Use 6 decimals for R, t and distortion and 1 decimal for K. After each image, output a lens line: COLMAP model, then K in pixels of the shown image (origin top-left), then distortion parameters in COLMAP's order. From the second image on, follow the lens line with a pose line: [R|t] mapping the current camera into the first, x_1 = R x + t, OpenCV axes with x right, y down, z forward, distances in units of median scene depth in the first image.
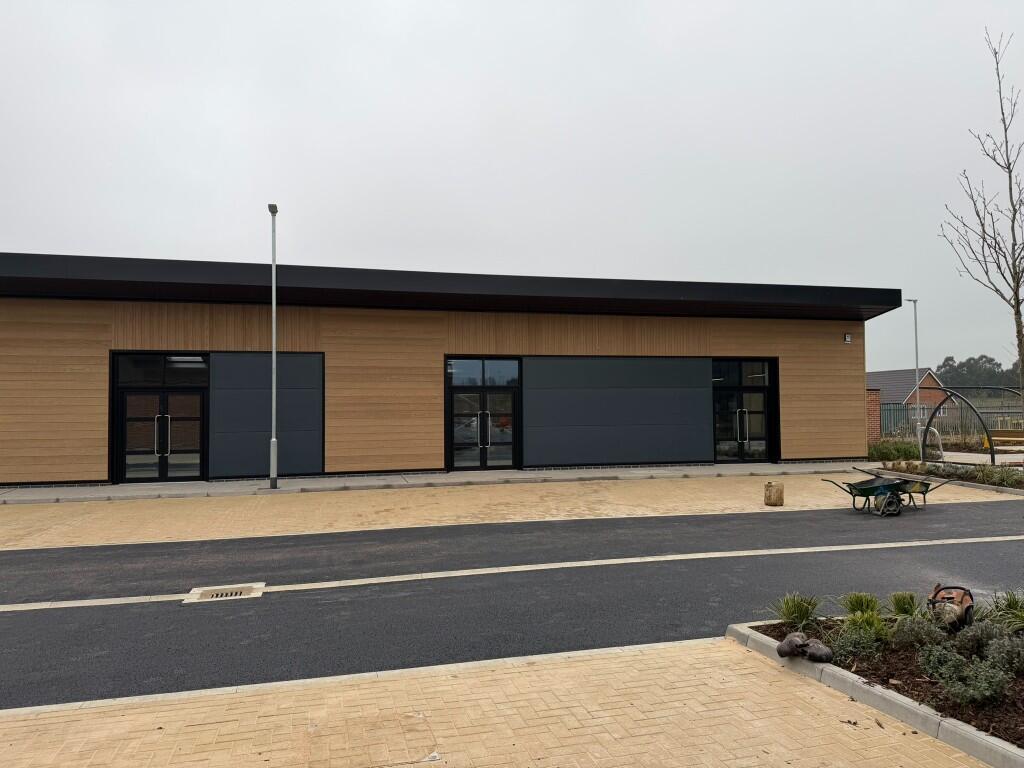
lens RADIAL K [[727.6, 0, 512.4], [0, 727.6, 387.2], [0, 0, 1]] dist [0.045767, -0.017116]
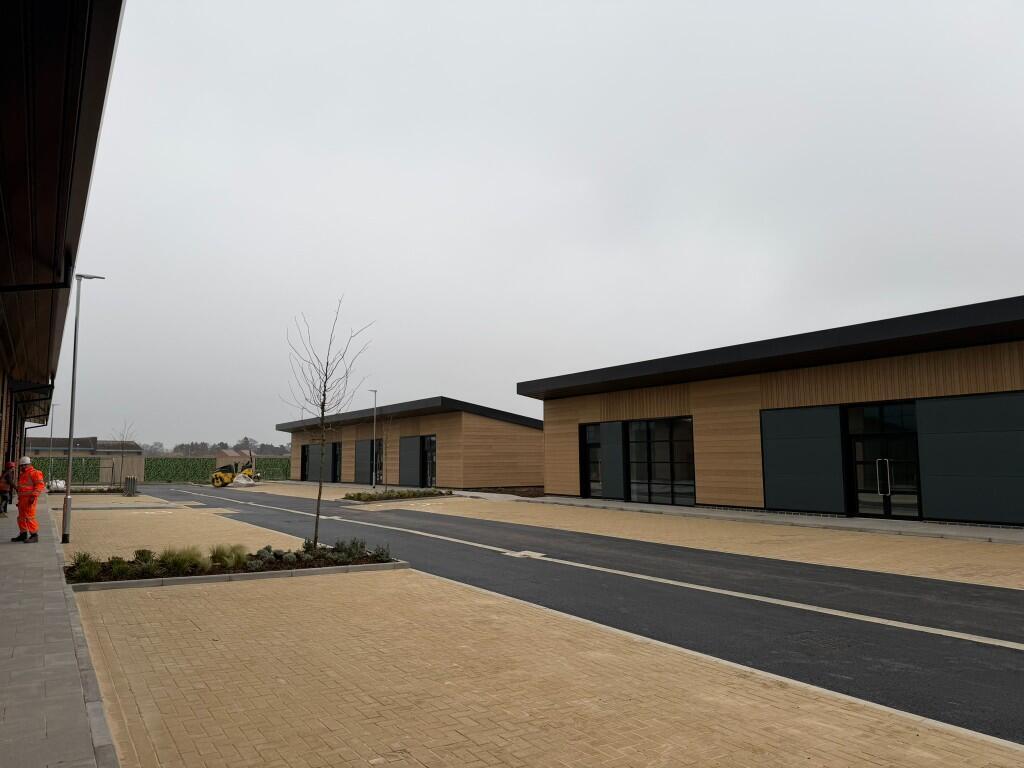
lens RADIAL K [[727.6, 0, 503.7], [0, 727.6, 381.6], [0, 0, 1]] dist [0.045767, -0.017116]
pose [[0.280662, -0.095712, -0.955022, 0.992904], [0.036511, 0.995360, -0.089025, -0.000973], [0.959112, -0.009882, 0.282854, 0.276405]]
